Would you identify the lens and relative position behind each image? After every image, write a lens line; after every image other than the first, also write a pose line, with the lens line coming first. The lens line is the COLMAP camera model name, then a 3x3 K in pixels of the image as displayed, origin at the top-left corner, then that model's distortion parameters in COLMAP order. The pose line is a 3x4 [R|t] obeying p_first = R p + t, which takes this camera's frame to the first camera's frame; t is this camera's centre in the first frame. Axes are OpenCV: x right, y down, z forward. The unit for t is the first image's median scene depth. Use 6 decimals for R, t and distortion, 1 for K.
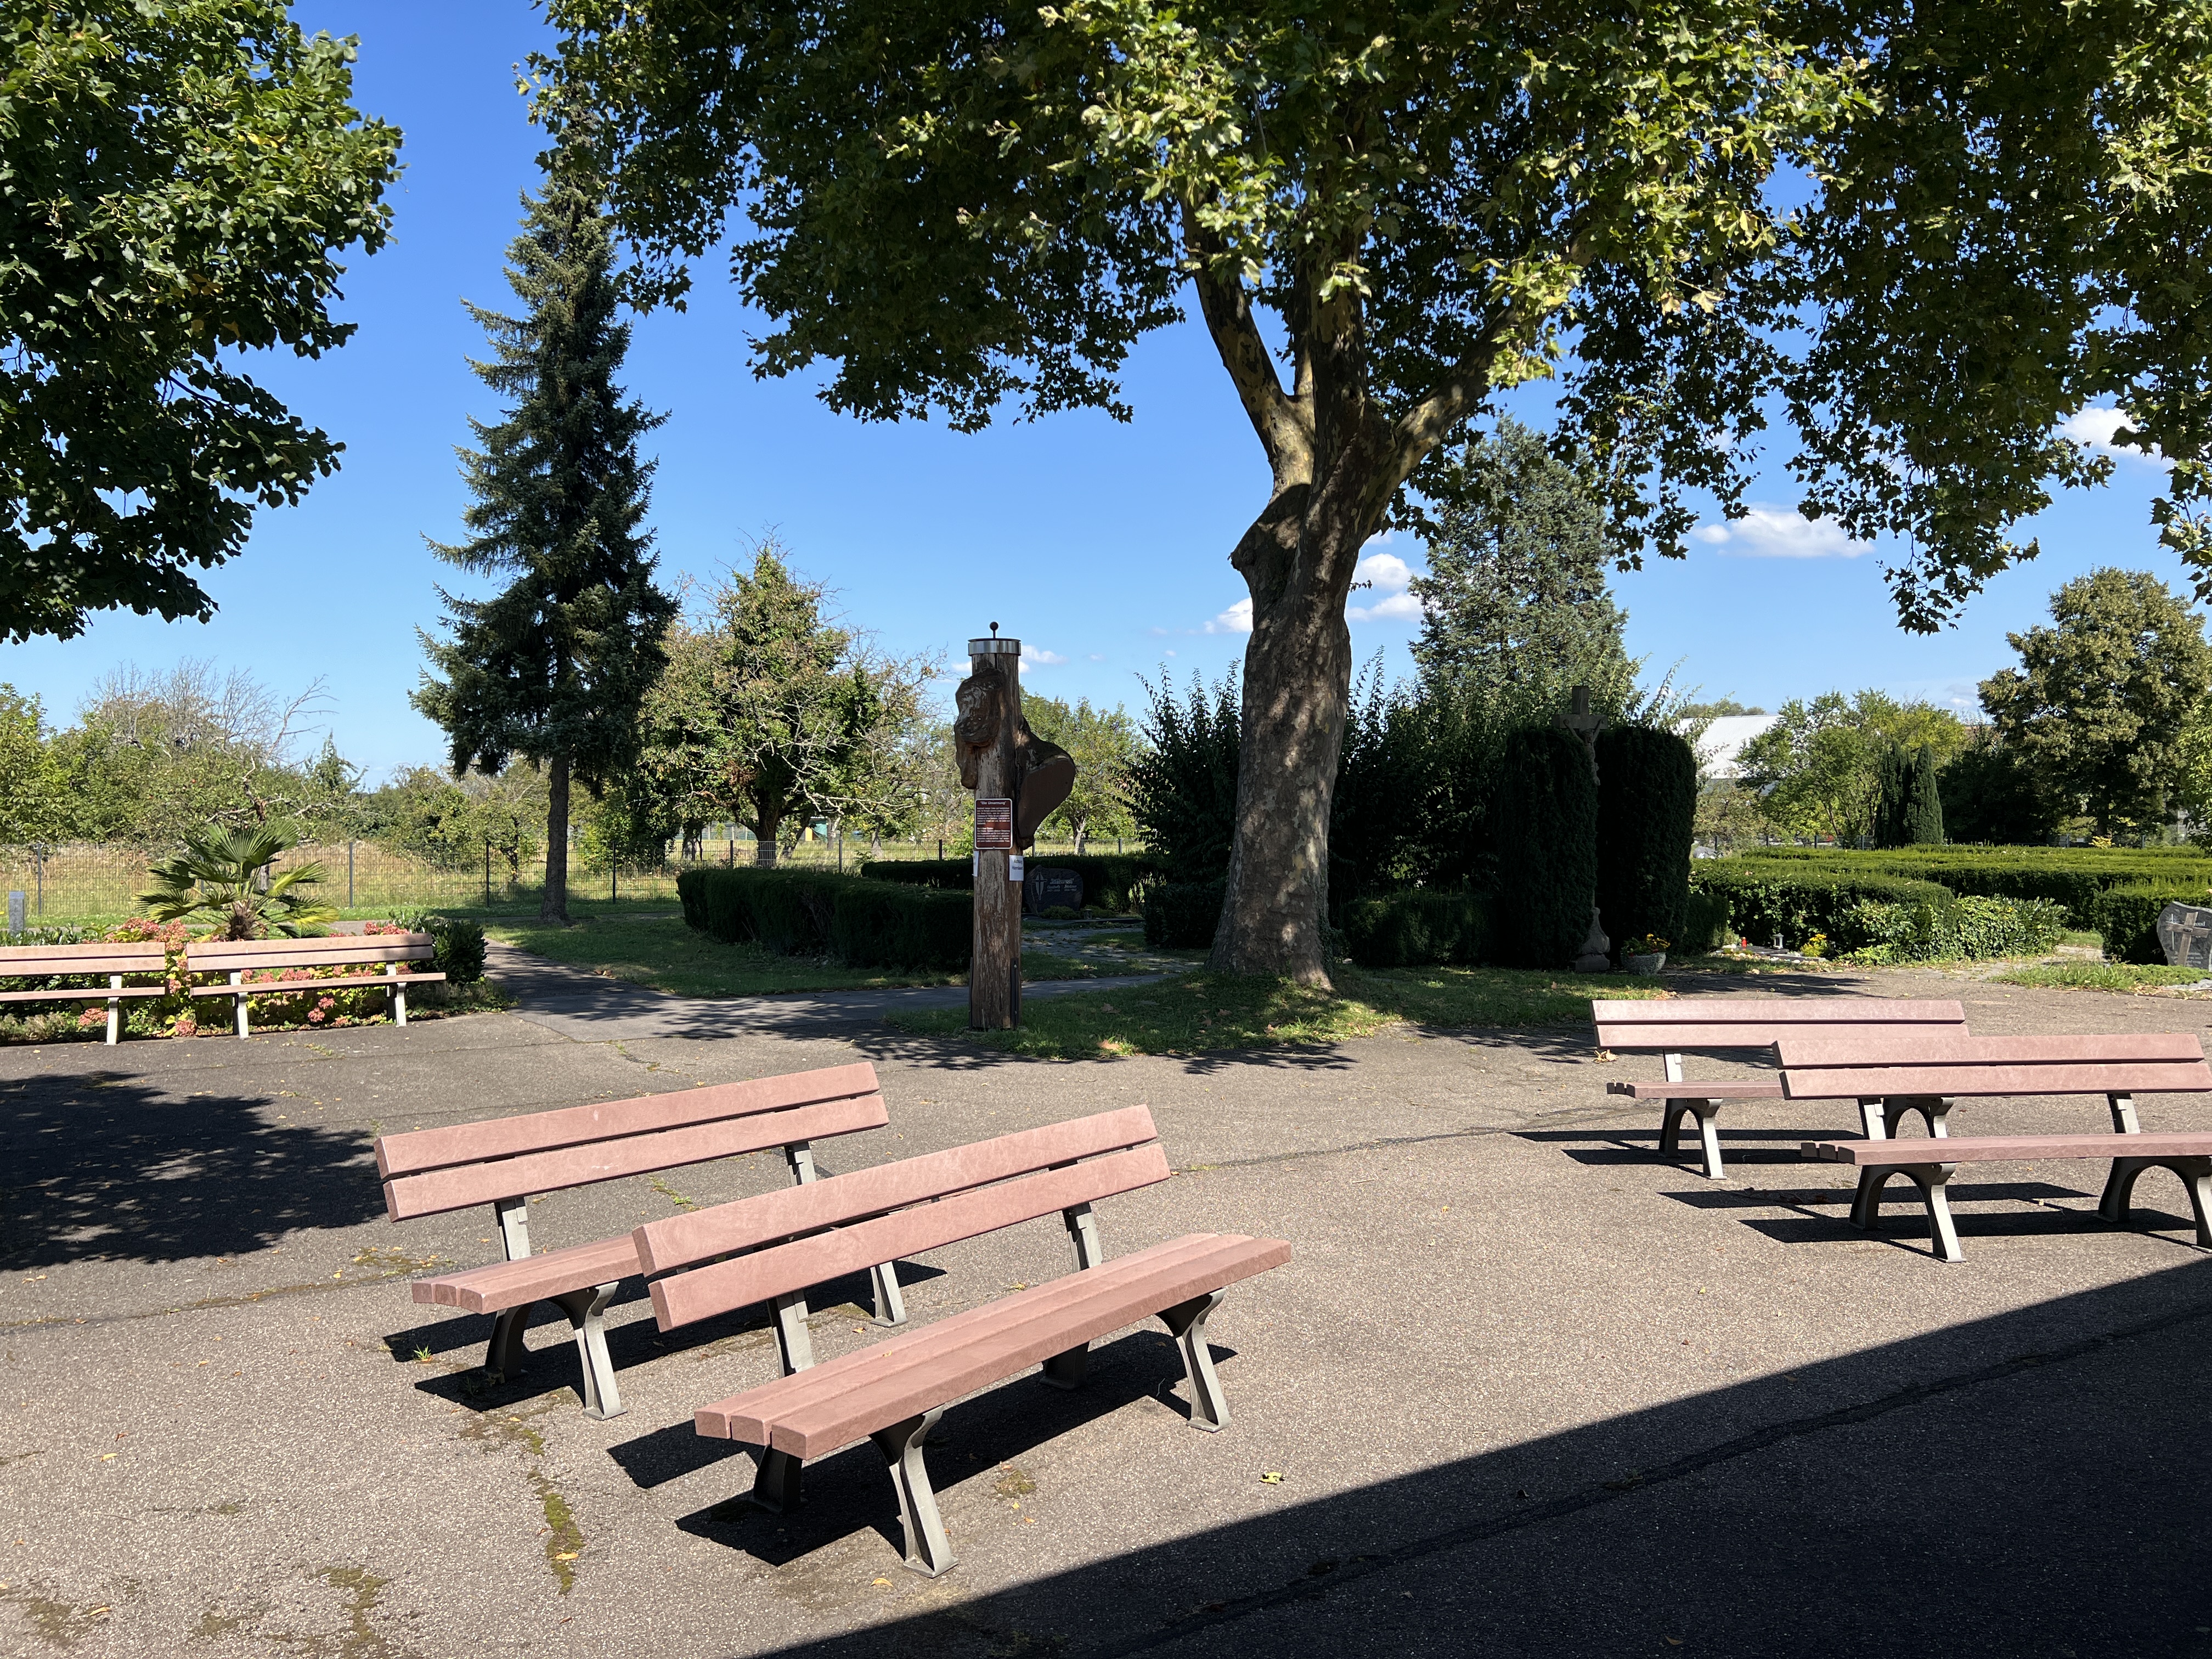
lens RADIAL K [[1665.9, 0, 1081.2], [0, 1665.9, 863.5], [0, 0, 1]] dist [0.064505, -0.122680]
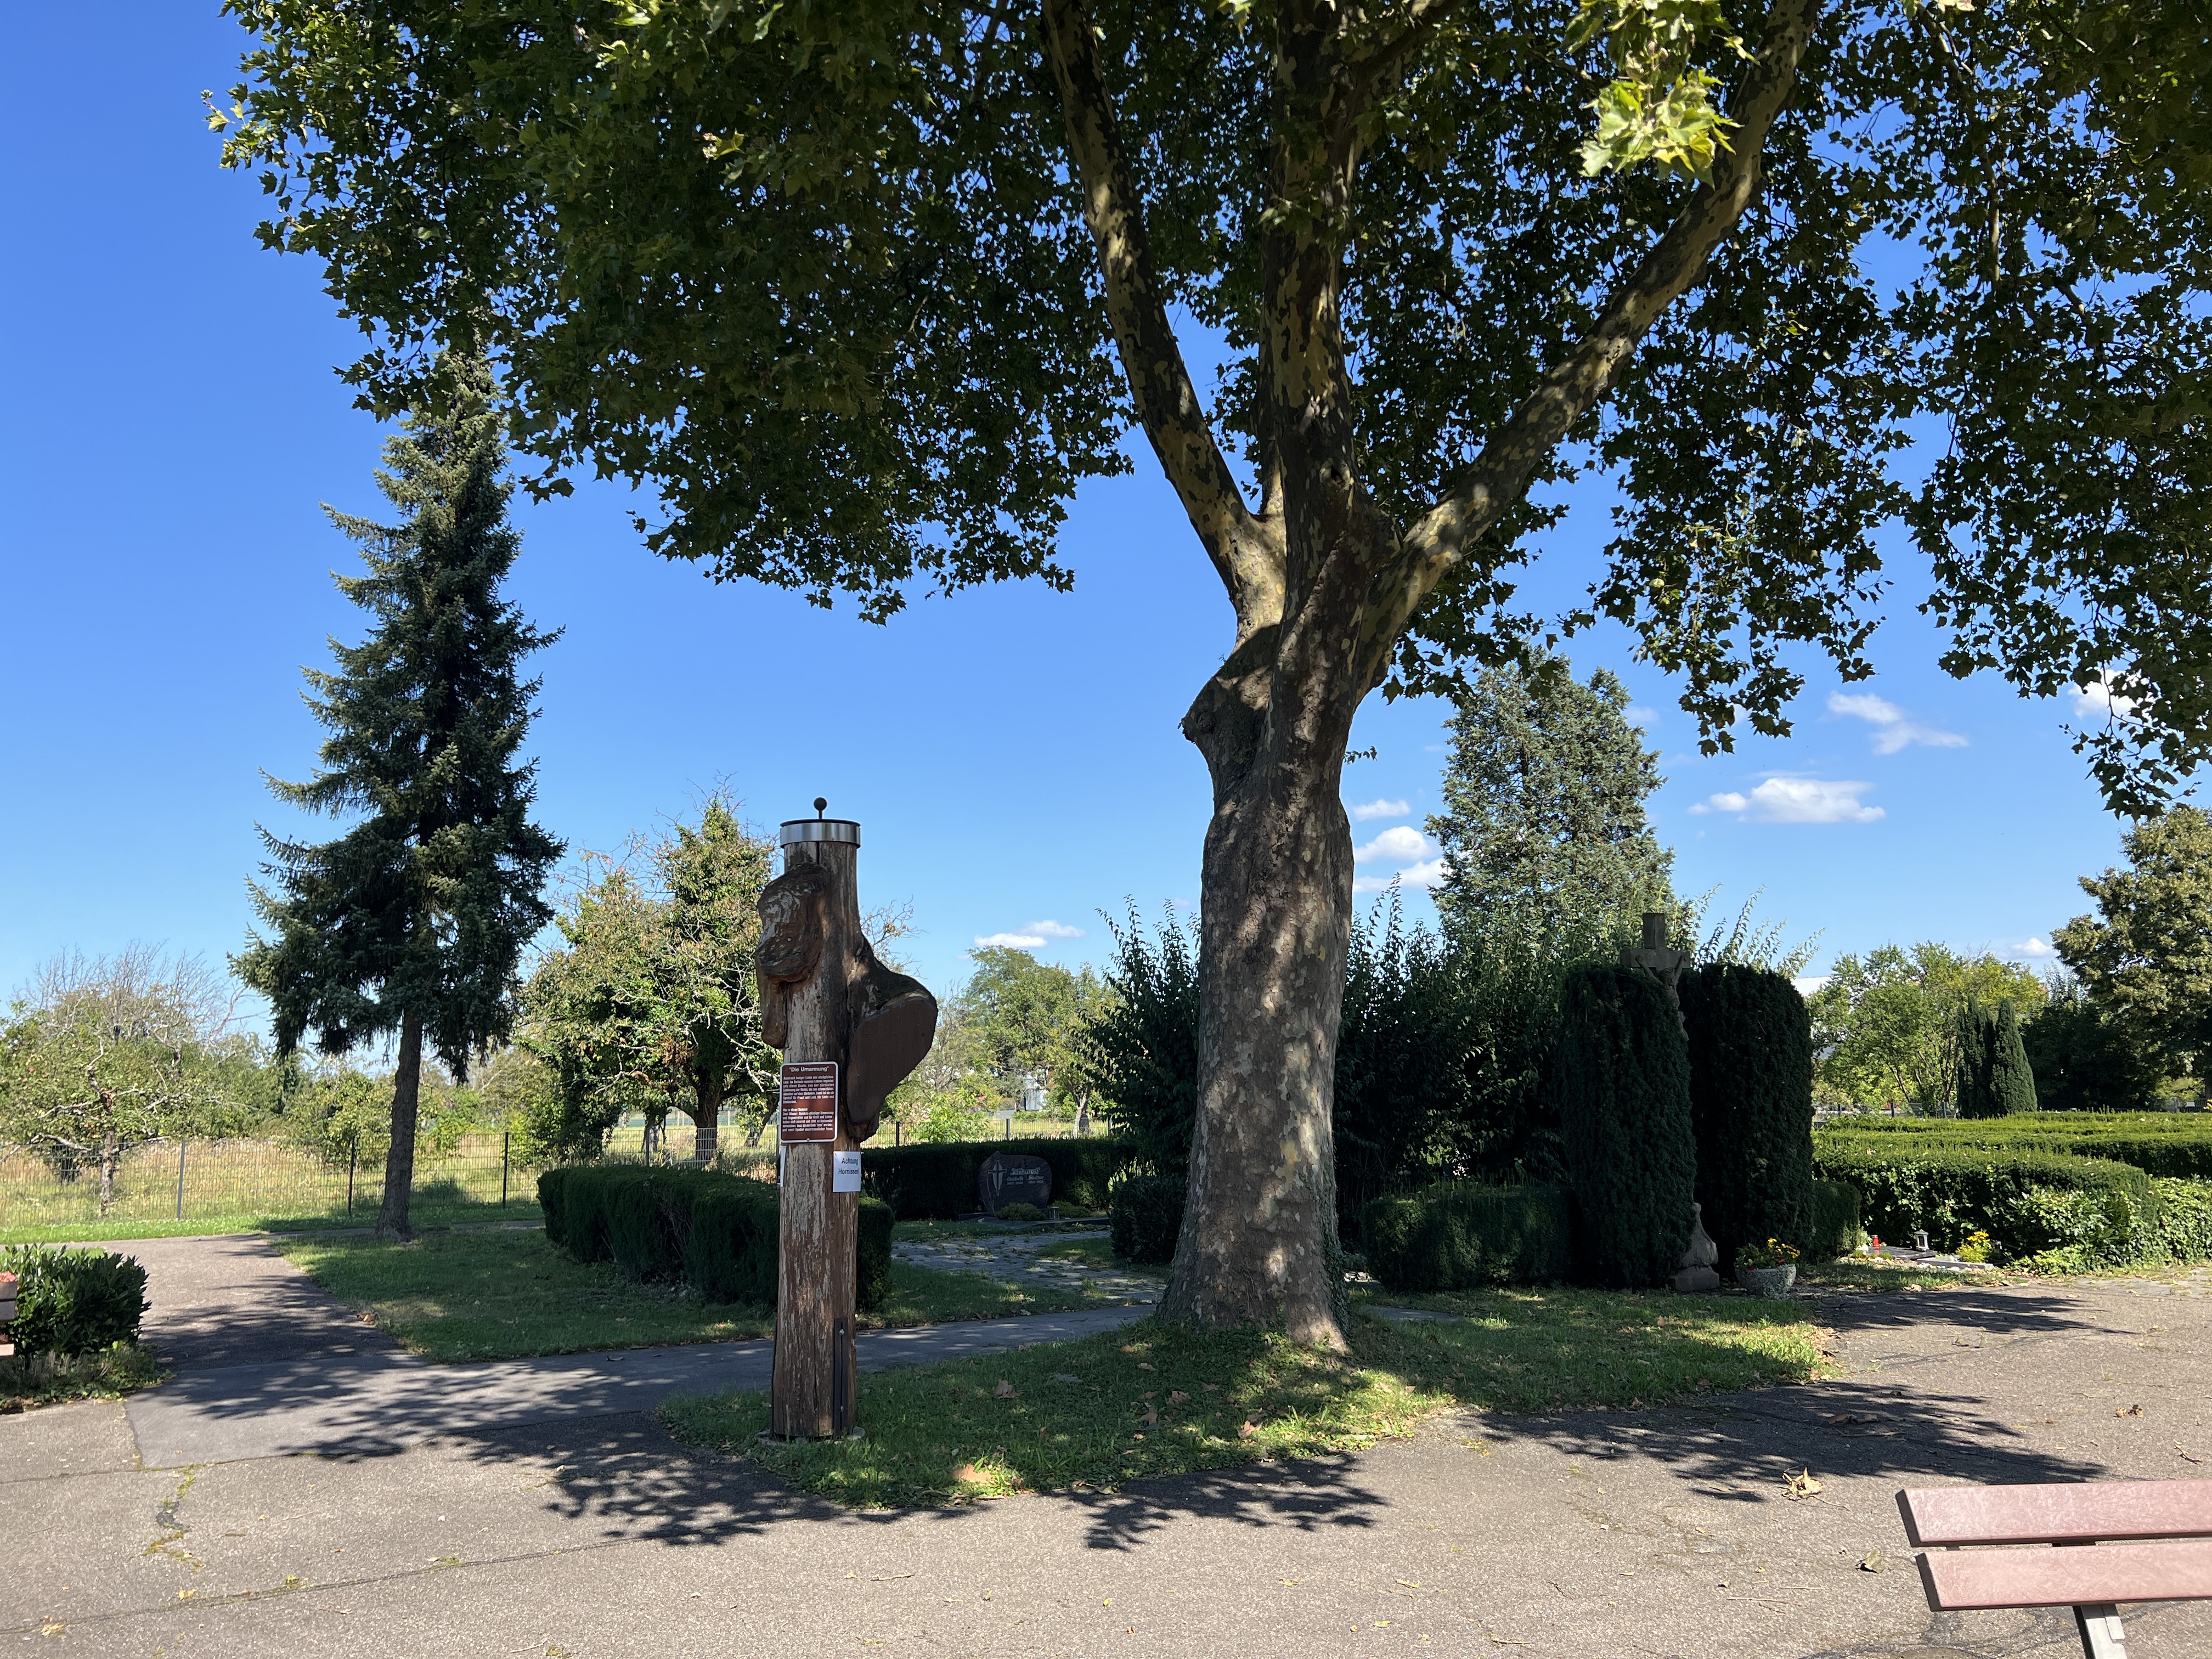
lens RADIAL K [[1679.8, 0, 1106.0], [0, 1679.8, 829.5], [0, 0, 1]] dist [0.067311, -0.096386]
pose [[0.999866, -0.015689, 0.004668, 0.039820], [0.016277, 0.983056, -0.182582, -0.004326], [-0.001725, 0.182633, 0.983180, 0.219805]]
